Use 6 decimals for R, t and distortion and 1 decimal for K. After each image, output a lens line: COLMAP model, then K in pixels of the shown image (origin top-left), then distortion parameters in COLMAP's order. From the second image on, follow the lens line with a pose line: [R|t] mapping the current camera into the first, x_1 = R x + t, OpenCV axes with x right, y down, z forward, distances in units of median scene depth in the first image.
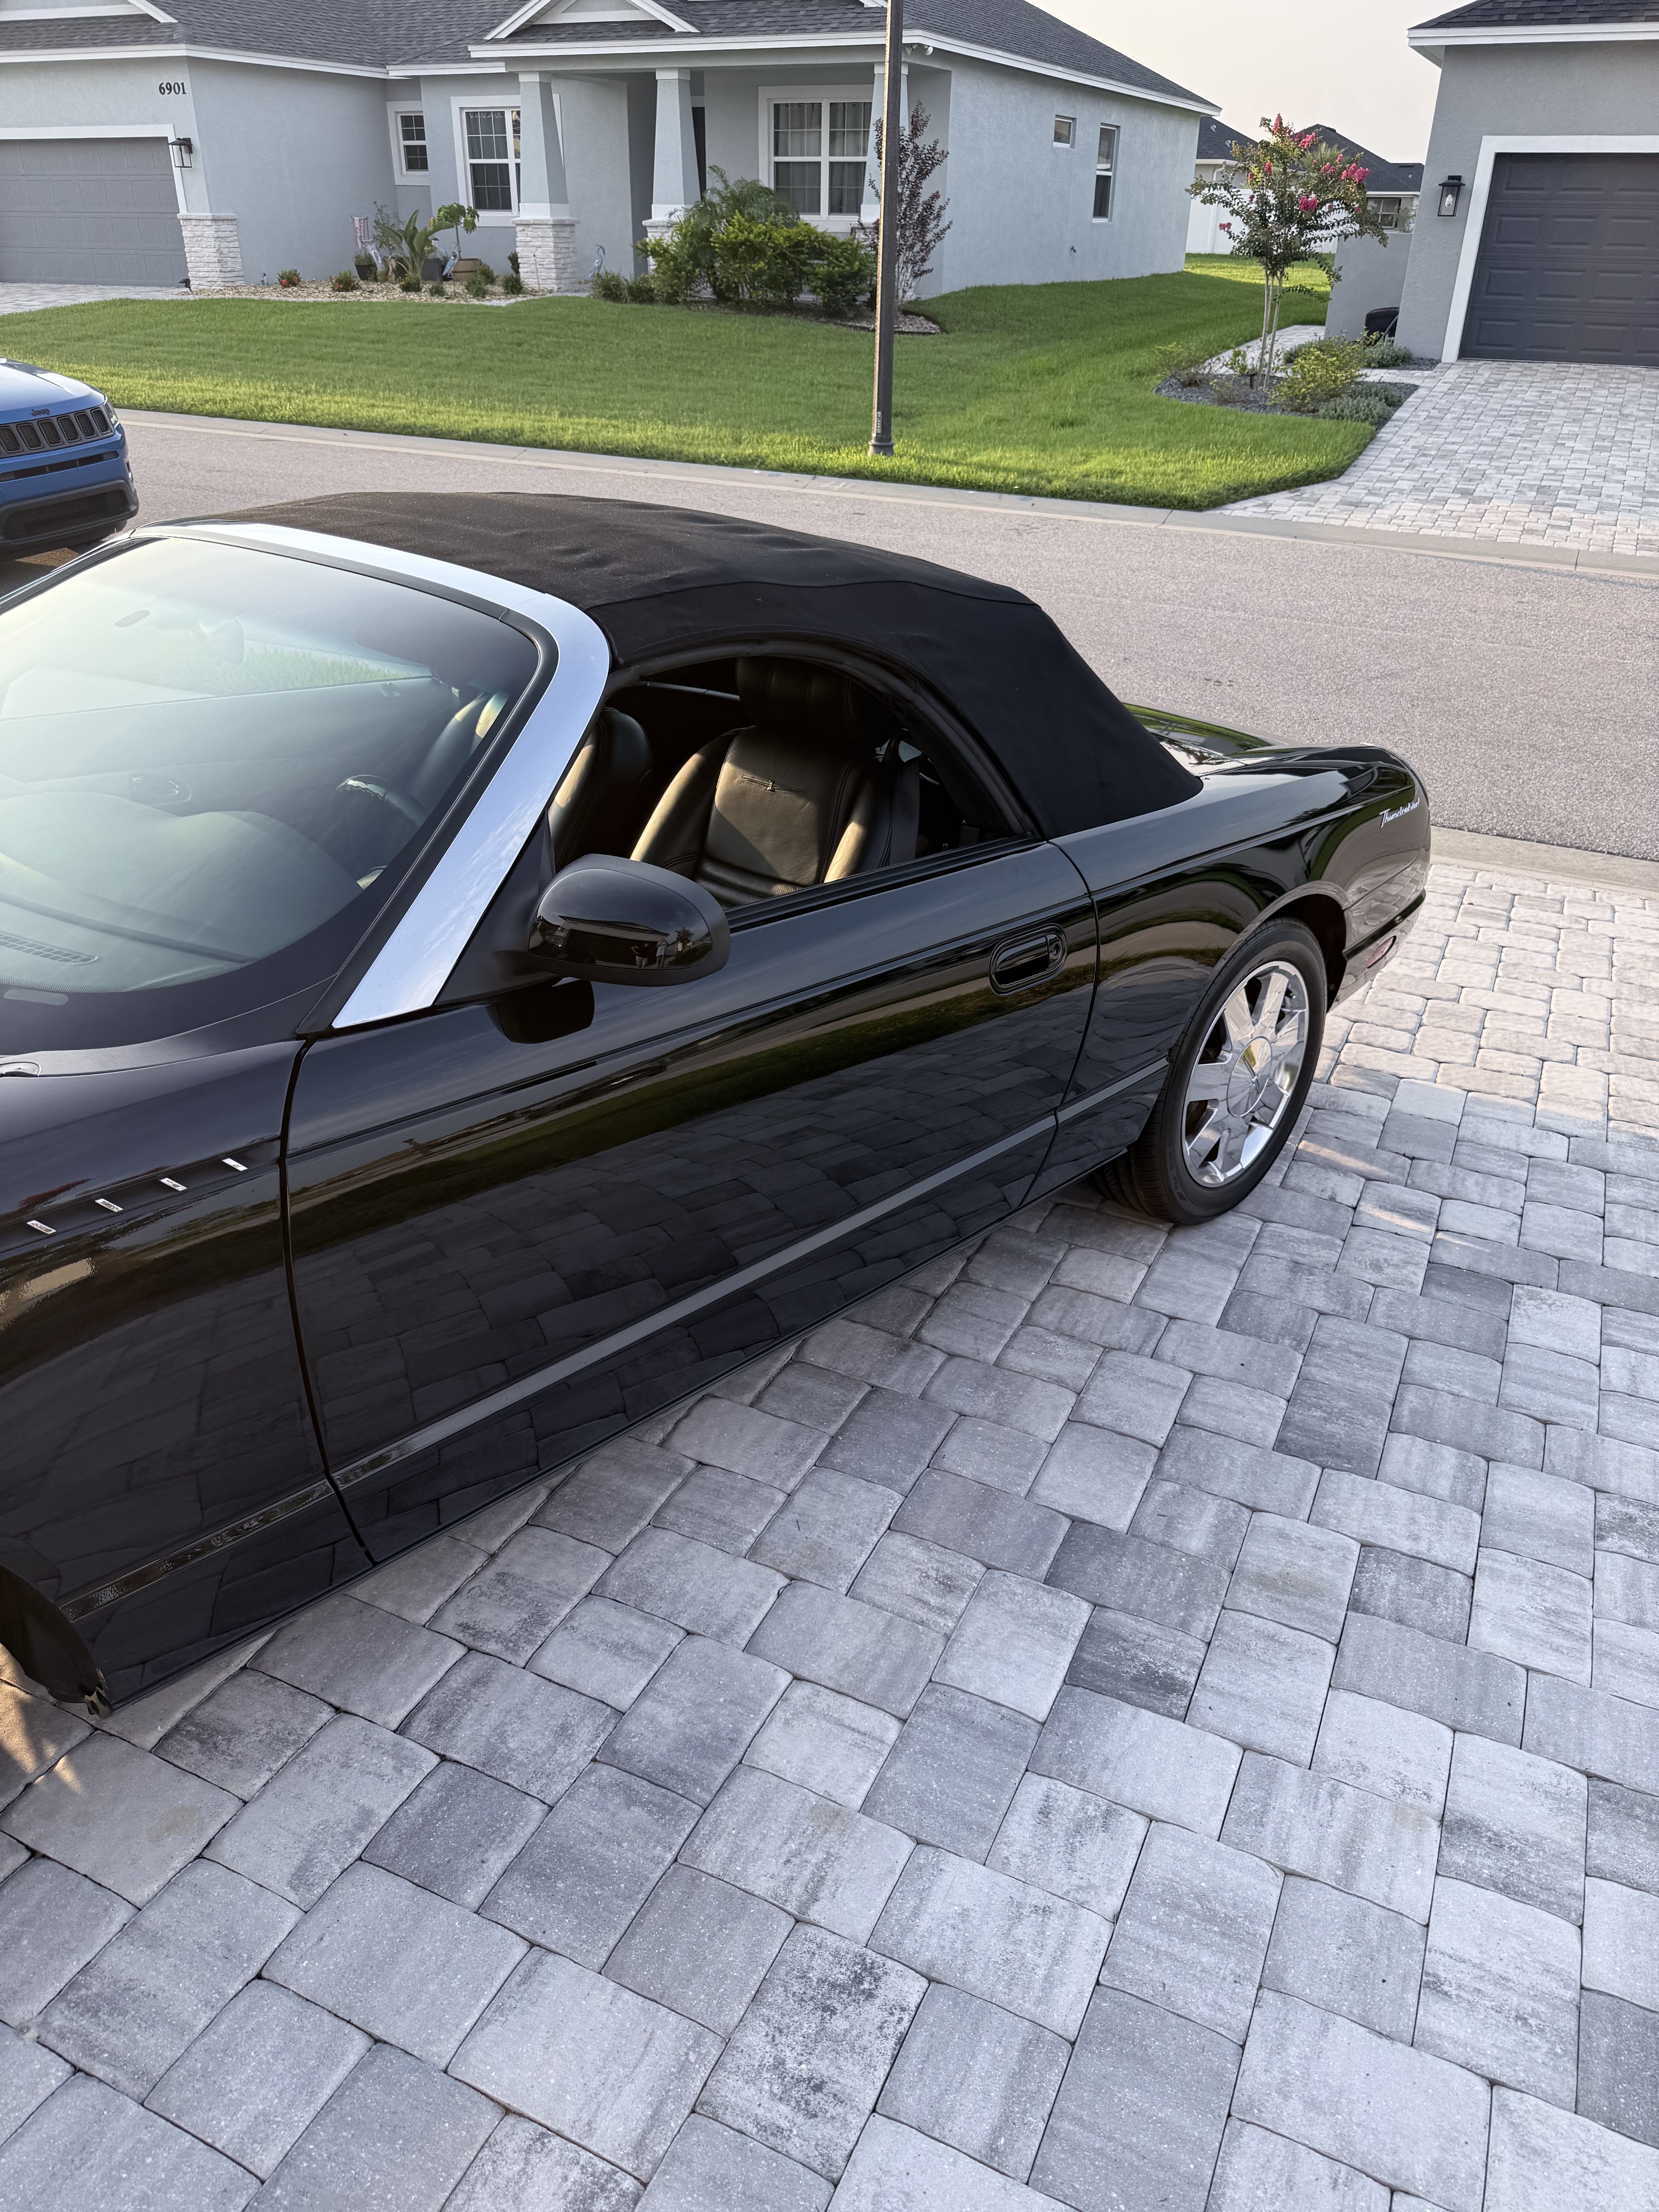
lens RADIAL K [[1574.1, 0, 832.9], [0, 1574.1, 1089.3], [0, 0, 1]] dist [0.040924, -0.038322]
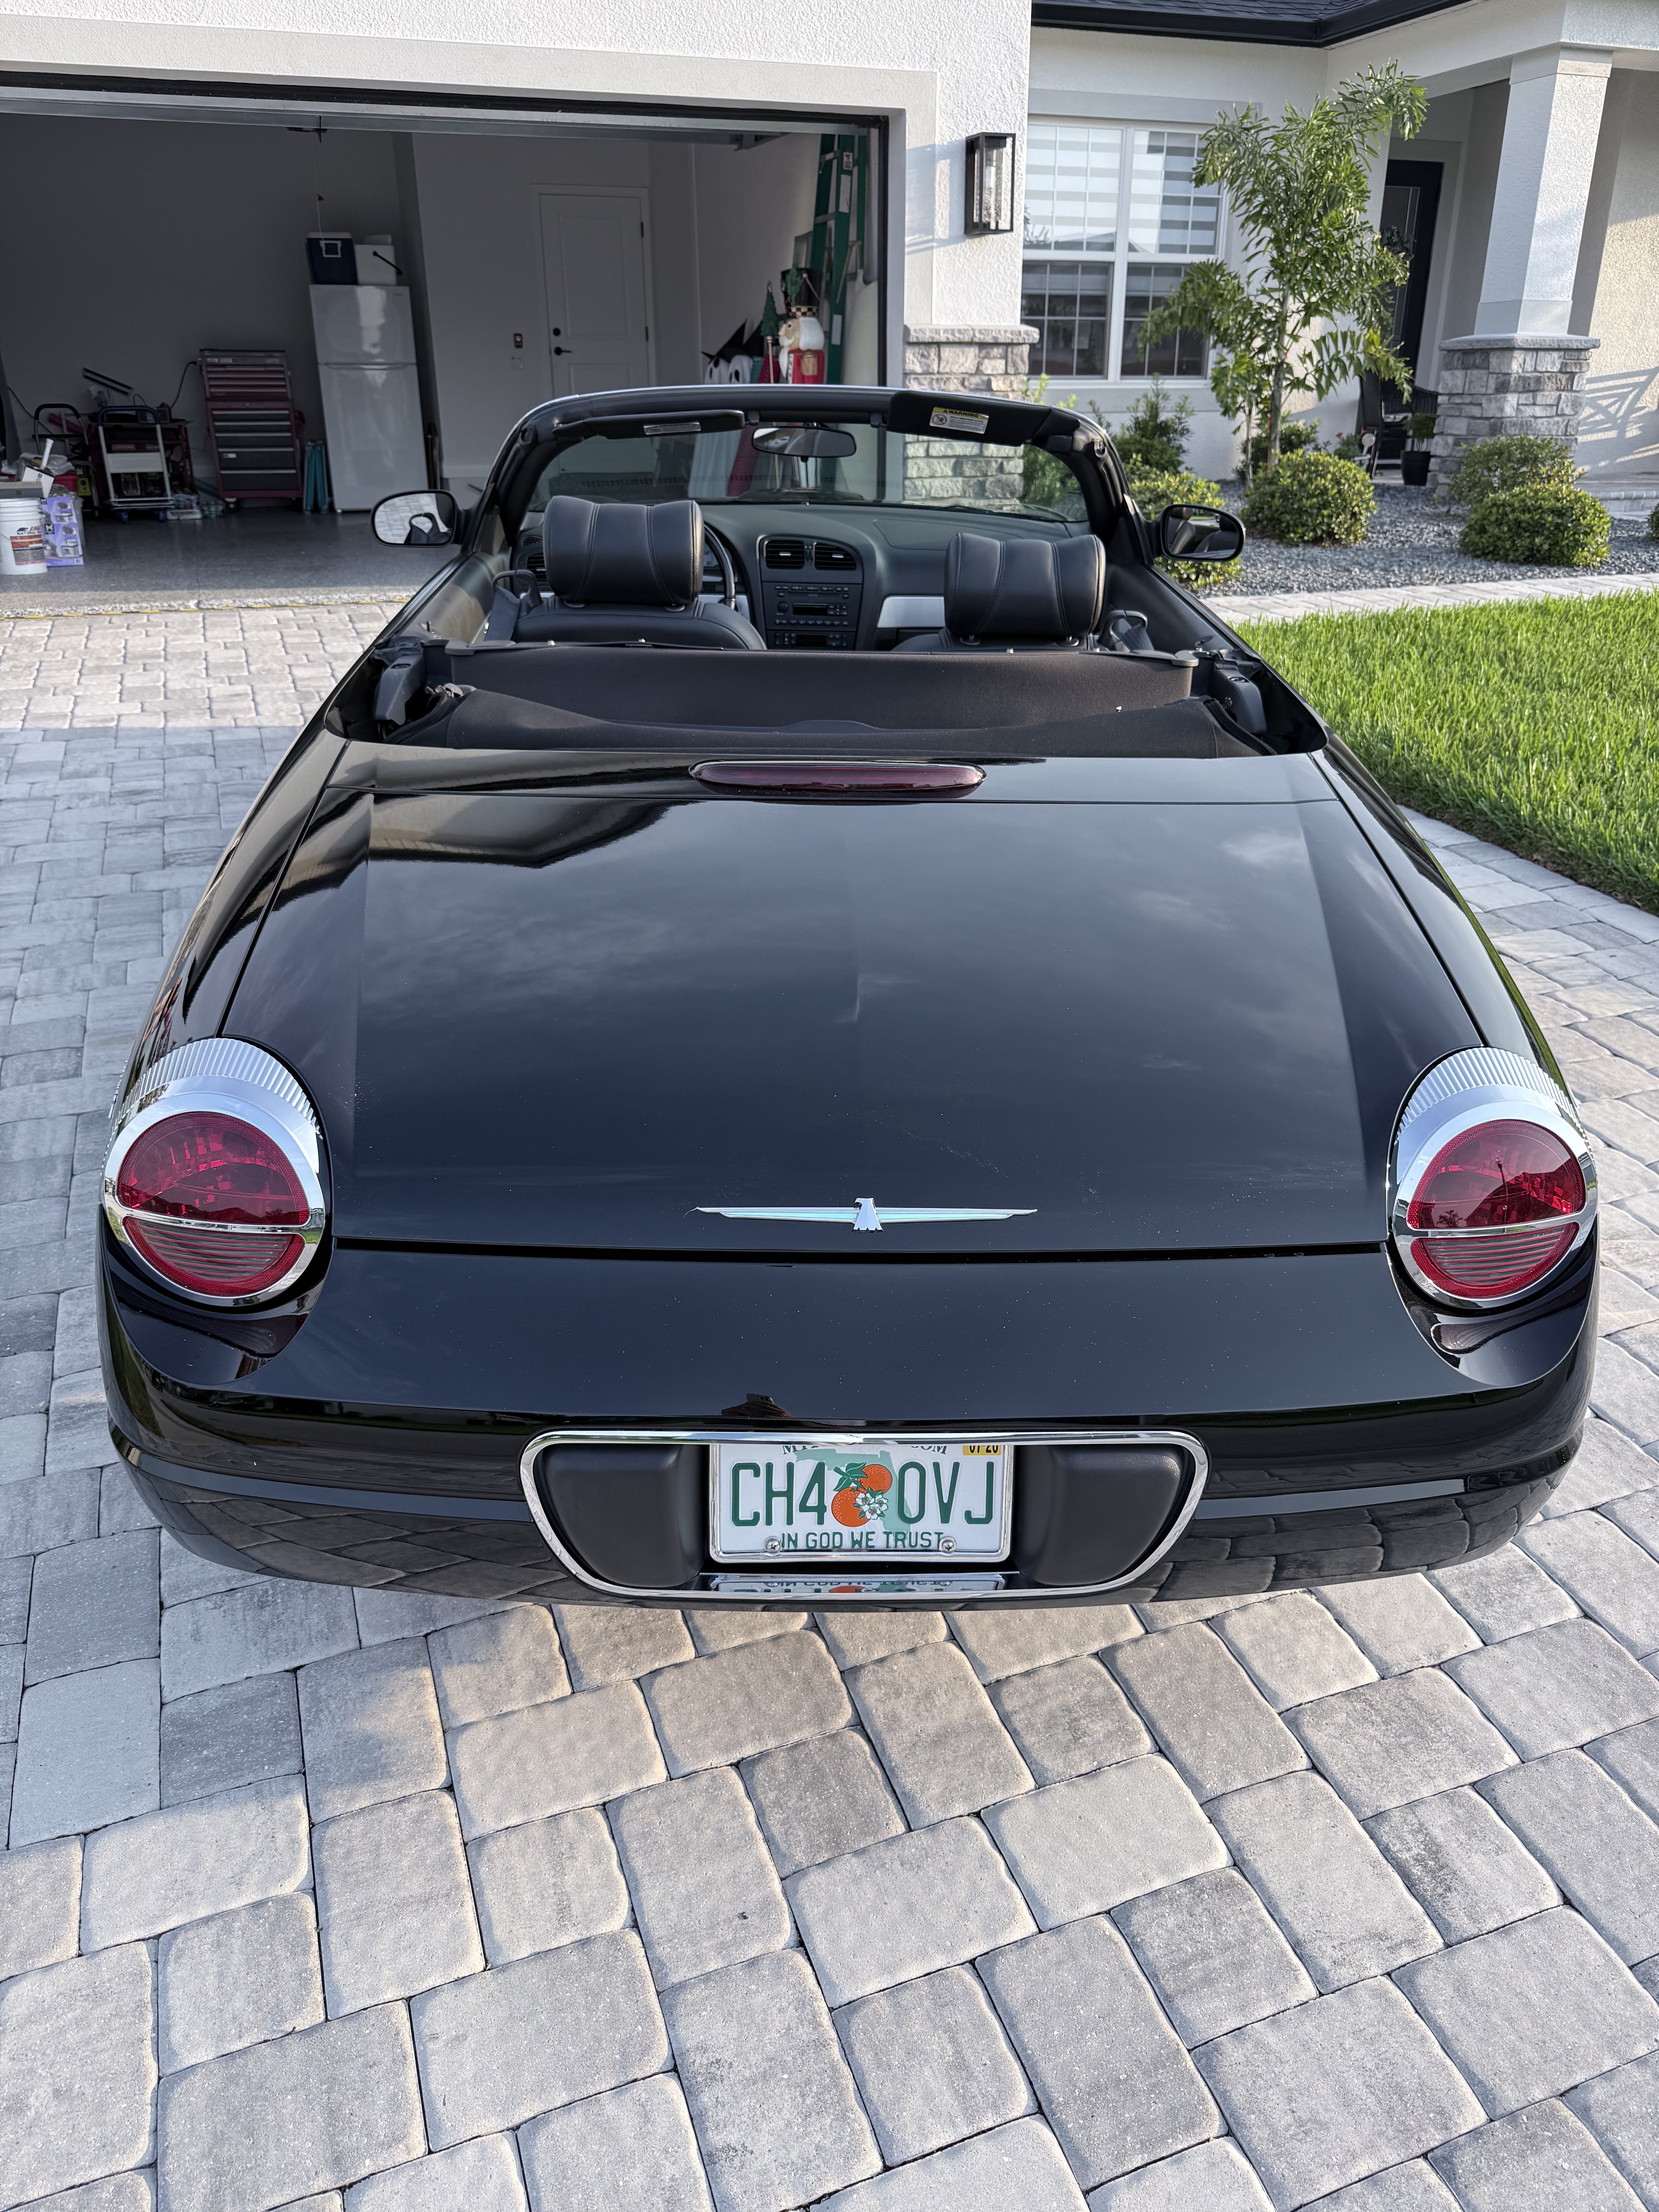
lens RADIAL K [[1591.3, 0, 829.5], [0, 1591.3, 1106.0], [0, 0, 1]] dist [-0.006656, -0.002701]
pose [[-0.707320, 0.280229, -0.648977, 0.109586], [-0.352024, 0.656499, 0.667149, -0.121260], [0.613007, 0.700343, -0.365707, 0.270771]]
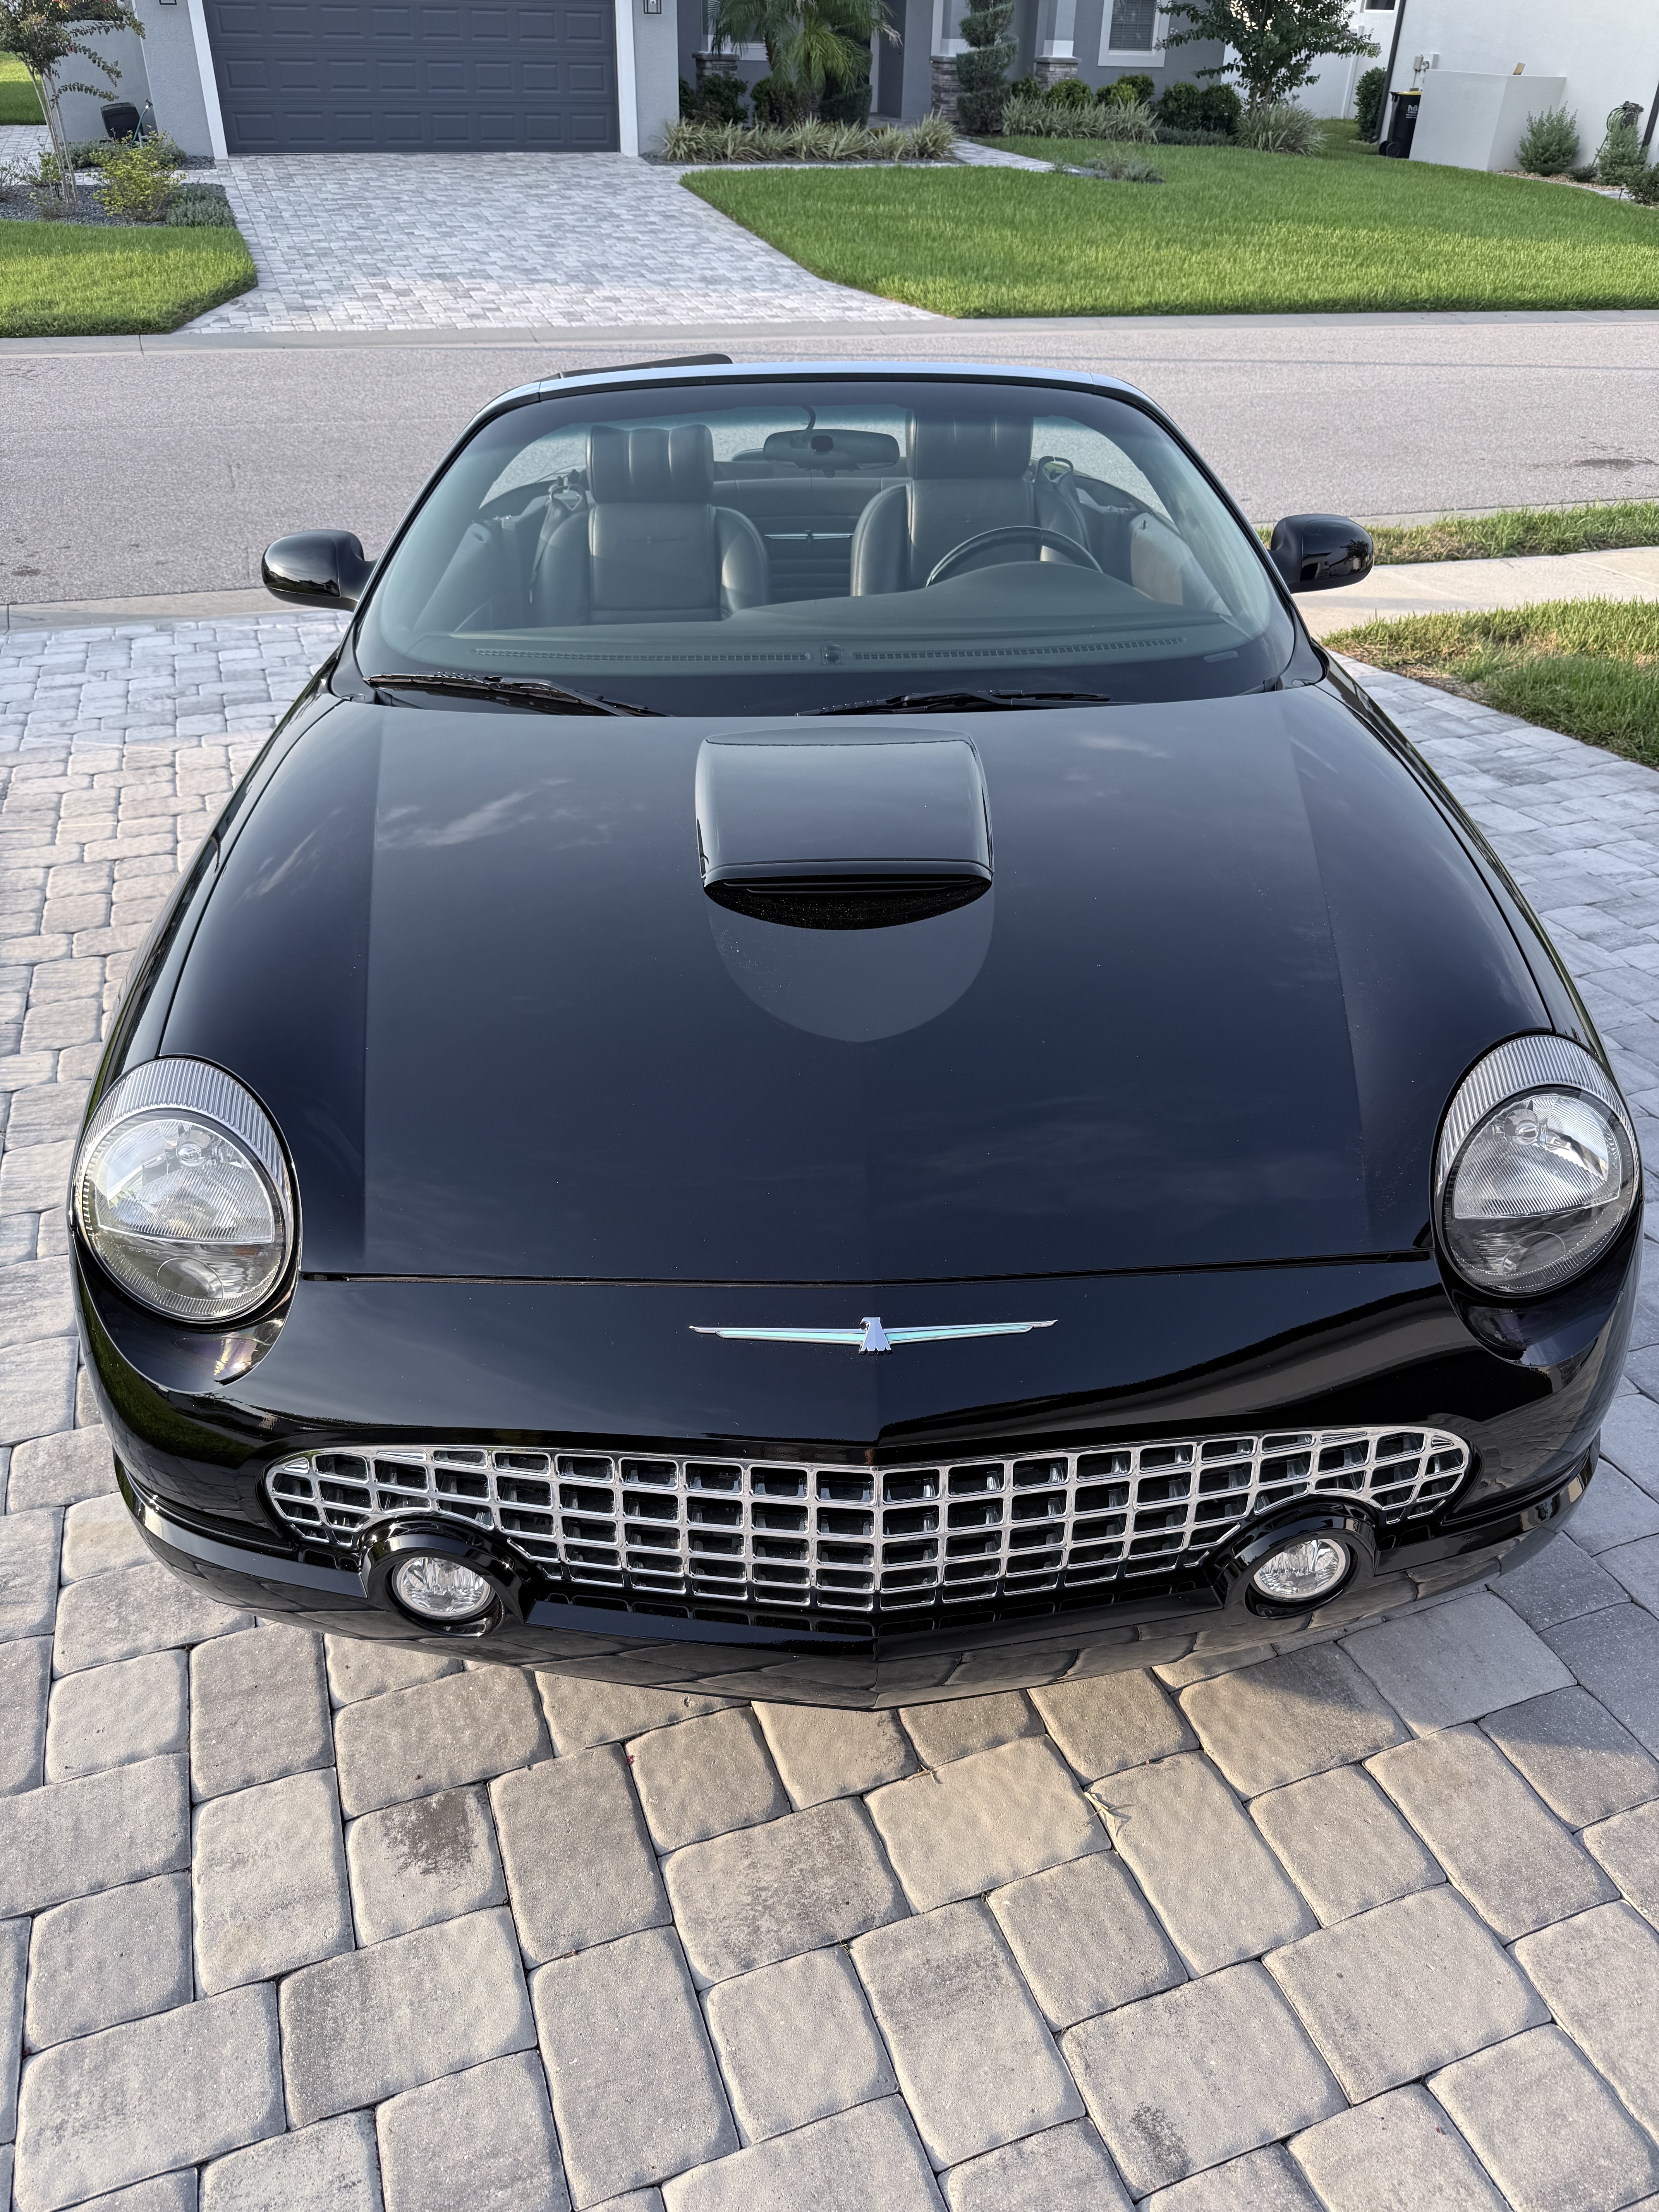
lens RADIAL K [[1603.7, 0, 828.2], [0, 1603.7, 1082.2], [0, 0, 1]] dist [0.003188, -0.004044]
pose [[0.708808, -0.394035, 0.585088, -0.172953], [0.334935, 0.917975, 0.212464, -0.013800], [-0.620814, 0.045370, 0.782644, 0.003958]]
